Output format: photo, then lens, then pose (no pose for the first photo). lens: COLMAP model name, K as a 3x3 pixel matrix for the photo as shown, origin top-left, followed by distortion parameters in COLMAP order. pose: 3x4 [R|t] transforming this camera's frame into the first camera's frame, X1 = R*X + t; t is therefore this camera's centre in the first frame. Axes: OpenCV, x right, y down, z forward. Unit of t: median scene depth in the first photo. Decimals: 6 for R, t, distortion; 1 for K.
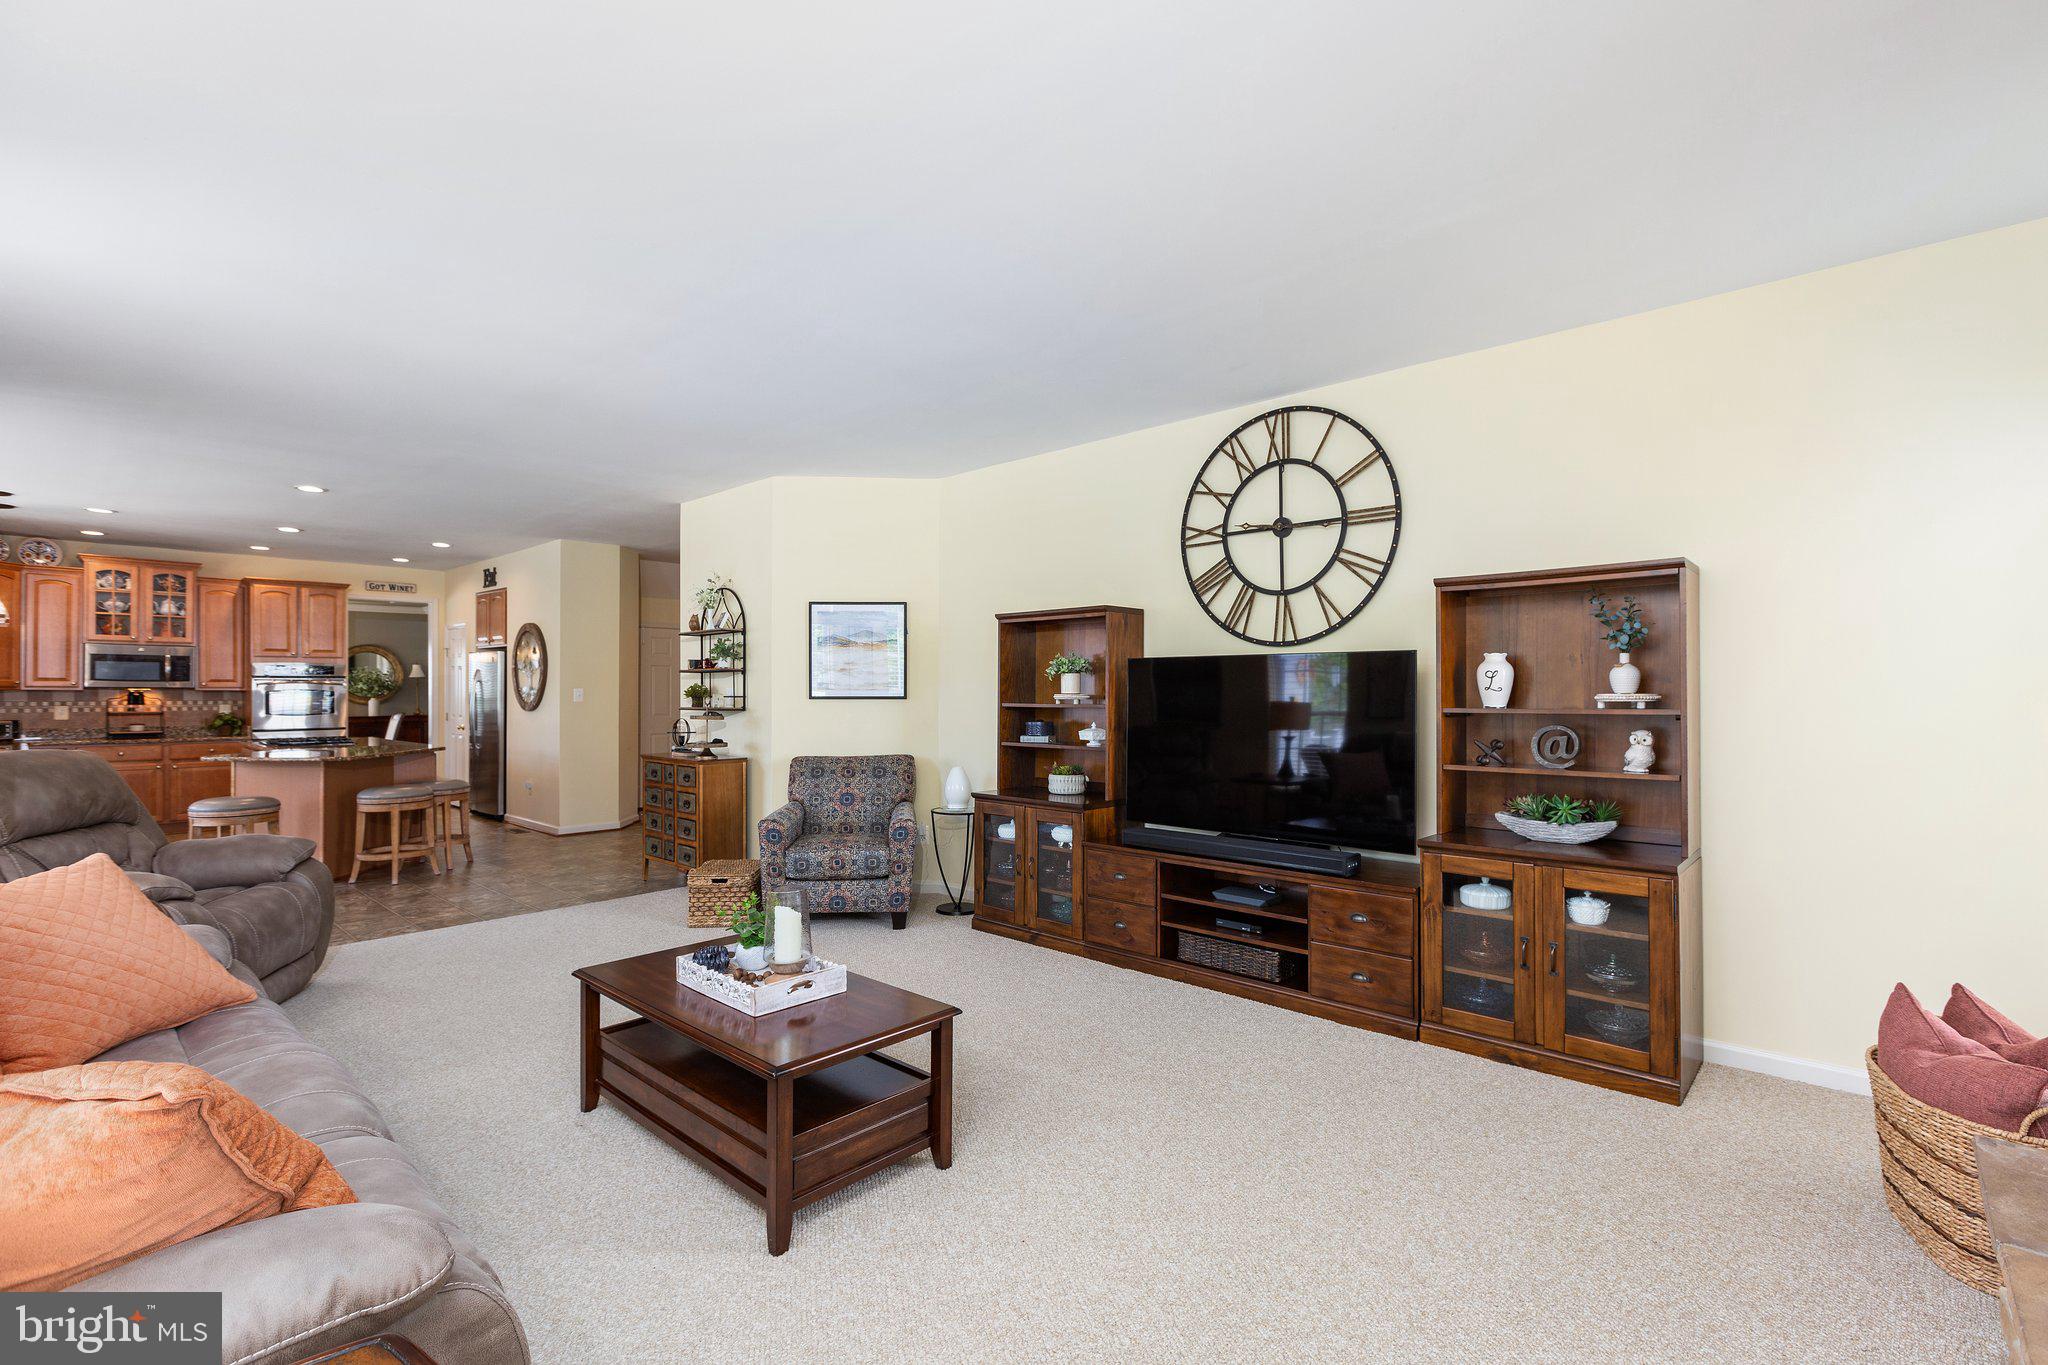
lens RADIAL K [[925.7, 0, 1032.4], [0, 925.7, 679.6], [0, 0, 1]] dist [0.001385, 0.000097]
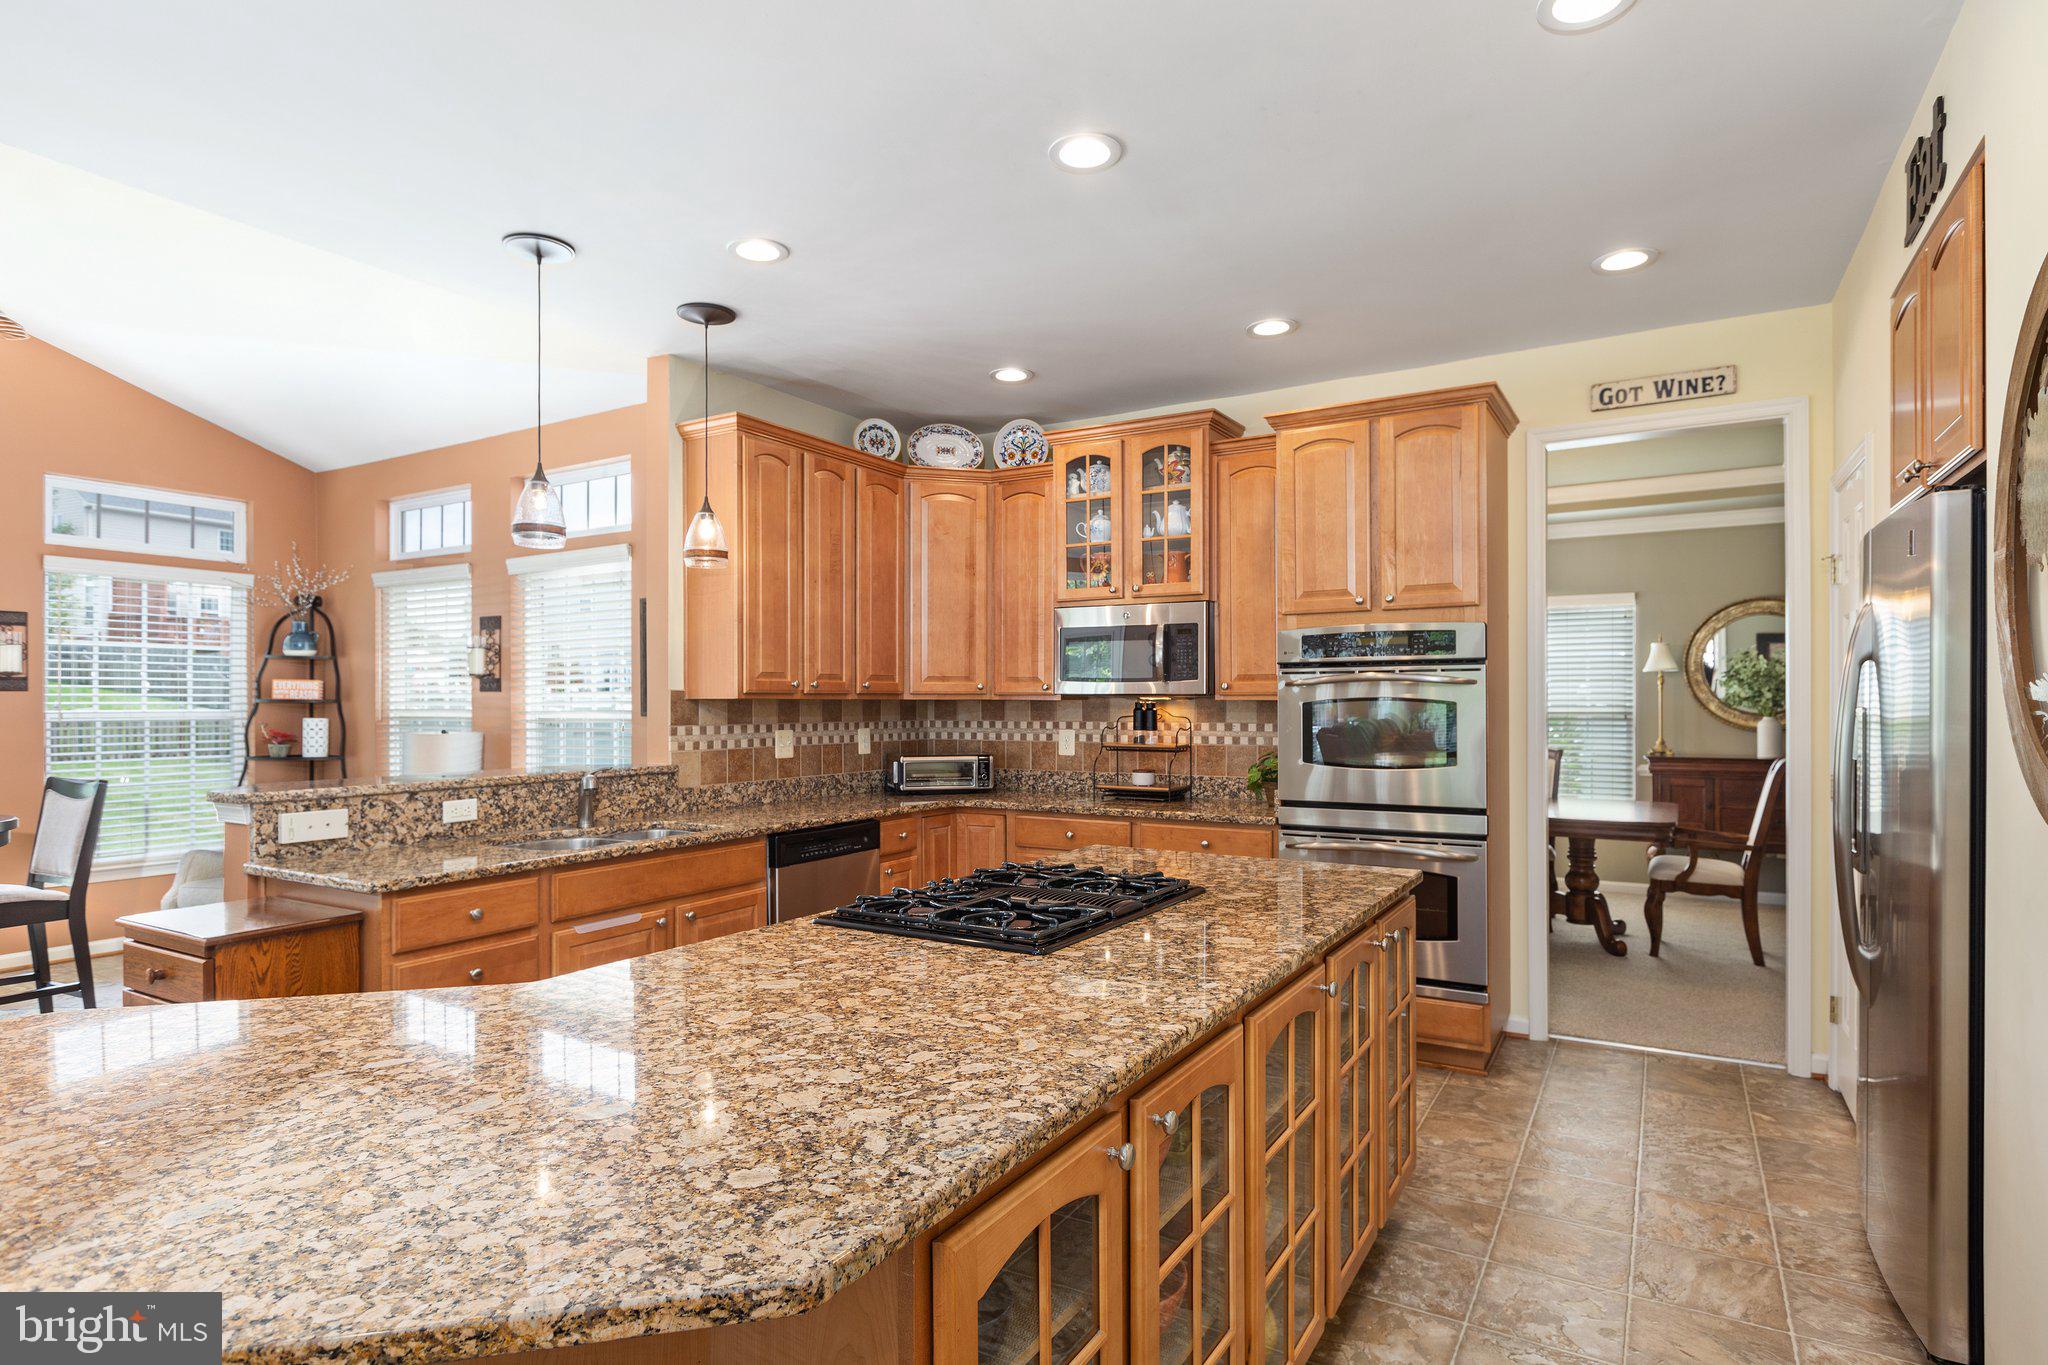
lens RADIAL K [[1078.9, 0, 1030.7], [0, 1078.9, 716.3], [0, 0, 1]] dist [-0.001802, 0.000314]
pose [[0.209207, 0.013060, -0.977784, -0.798357], [0.012325, 0.999796, 0.015991, 0.018738], [0.977794, -0.015396, 0.209004, 1.545930]]
